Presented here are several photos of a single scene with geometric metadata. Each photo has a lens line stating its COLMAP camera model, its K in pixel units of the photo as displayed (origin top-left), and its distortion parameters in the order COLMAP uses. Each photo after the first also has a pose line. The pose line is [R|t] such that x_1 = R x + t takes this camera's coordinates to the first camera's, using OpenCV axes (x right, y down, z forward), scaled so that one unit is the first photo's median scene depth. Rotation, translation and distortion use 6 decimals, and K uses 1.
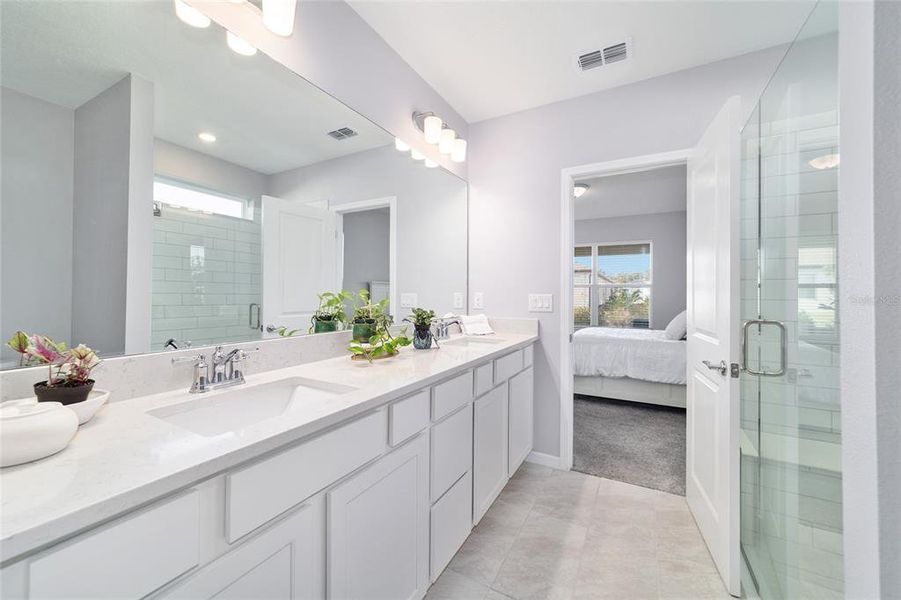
lens RADIAL K [[343.1, 0, 448.3], [0, 343.1, 291.2], [0, 0, 1]] dist [0.001350, 0.001524]
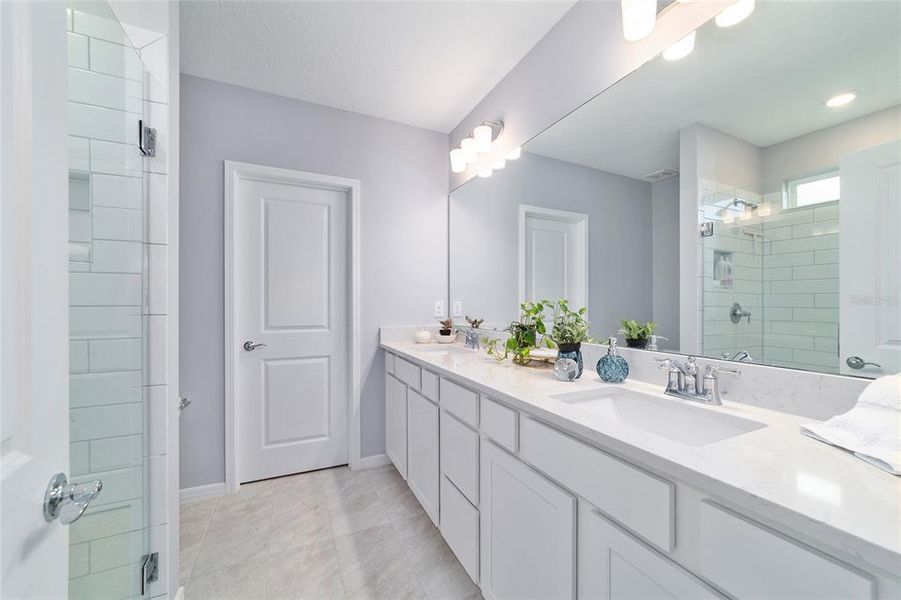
lens RADIAL K [[343.1, 0, 451.8], [0, 343.1, 305.7], [0, 0, 1]] dist [0.001350, 0.001524]
pose [[-0.601576, -0.006824, -0.798786, 0.828428], [-0.004797, 0.999976, -0.004930, 0.022669], [0.798801, 0.000866, -0.601595, 1.565013]]
